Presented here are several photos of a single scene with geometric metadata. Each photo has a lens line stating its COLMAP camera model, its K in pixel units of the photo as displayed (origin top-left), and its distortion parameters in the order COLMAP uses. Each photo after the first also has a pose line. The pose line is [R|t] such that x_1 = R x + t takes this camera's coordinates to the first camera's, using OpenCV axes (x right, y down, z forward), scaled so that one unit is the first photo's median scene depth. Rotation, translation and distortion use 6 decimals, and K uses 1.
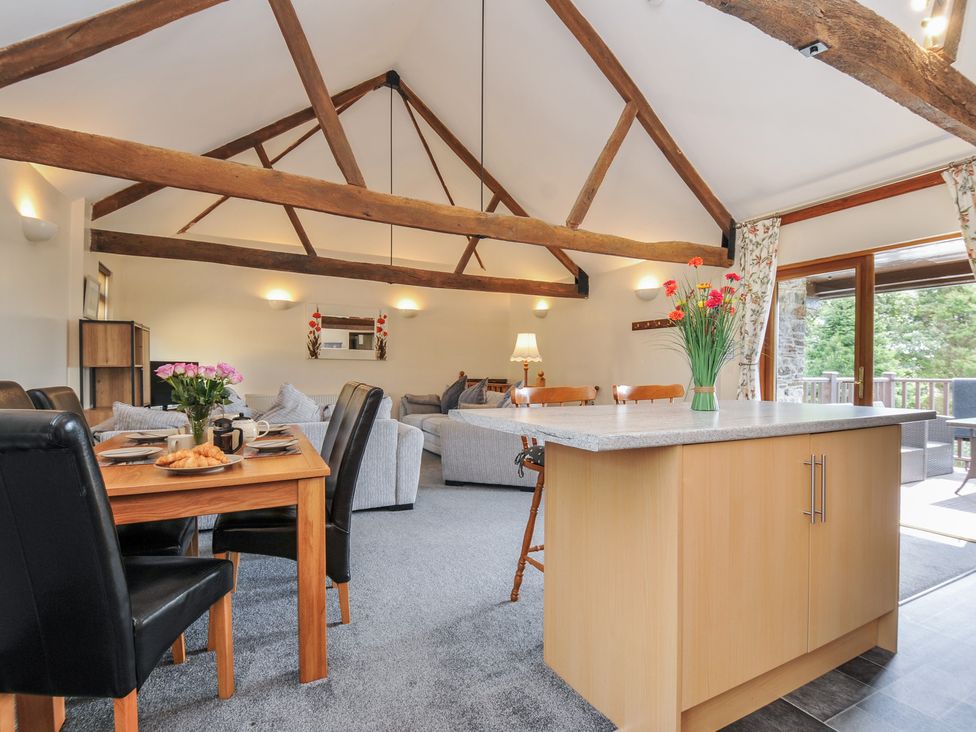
lens RADIAL K [[486.1, 0, 496.2], [0, 486.1, 372.8], [0, 0, 1]] dist [0.017261, -0.025909]
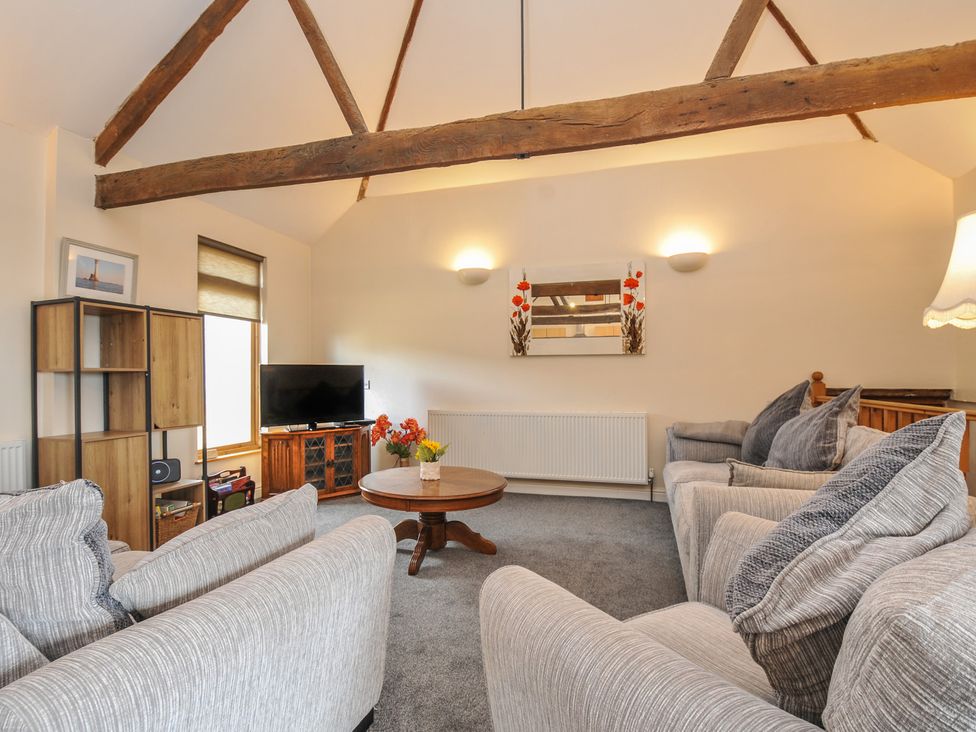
lens RADIAL K [[486.1, 0, 496.2], [0, 486.1, 372.8], [0, 0, 1]] dist [0.017261, -0.025909]
pose [[0.716345, -0.017043, -0.697538, 0.038367], [0.007005, 0.999827, -0.017235, 0.003593], [0.697711, 0.007459, 0.716341, 0.533221]]
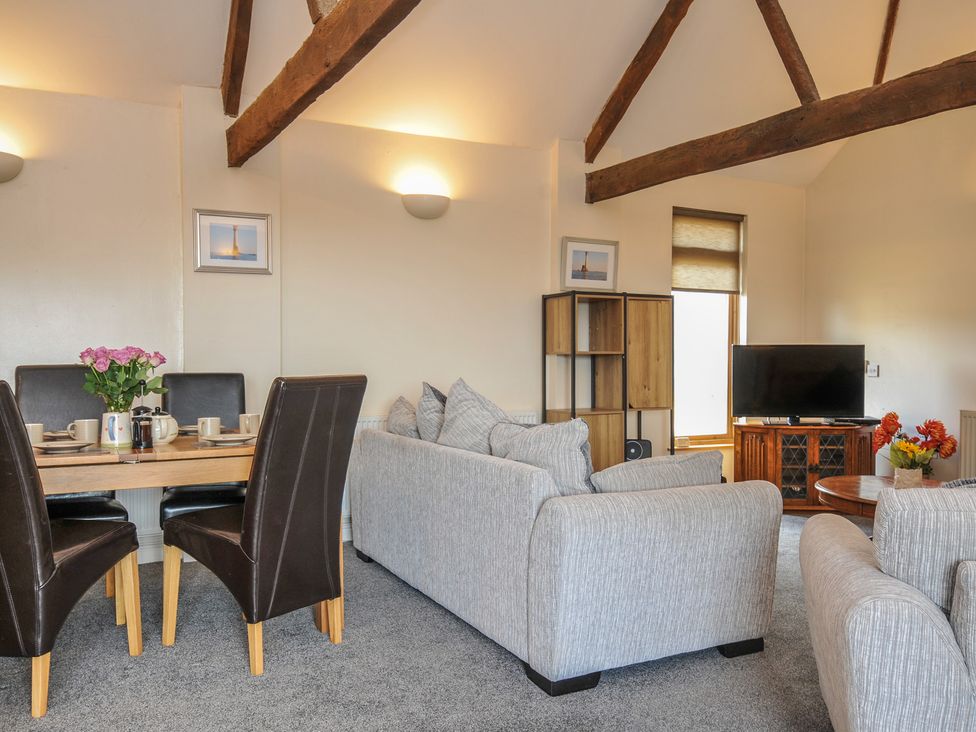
lens RADIAL K [[822.9, 0, 497.6], [0, 822.9, 371.5], [0, 0, 1]] dist [0.026898, -0.003628]
pose [[0.003308, 0.014579, -0.999888, 0.280562], [-0.009692, 0.999847, 0.014546, -0.000733], [0.999948, 0.009643, 0.003449, 0.506139]]
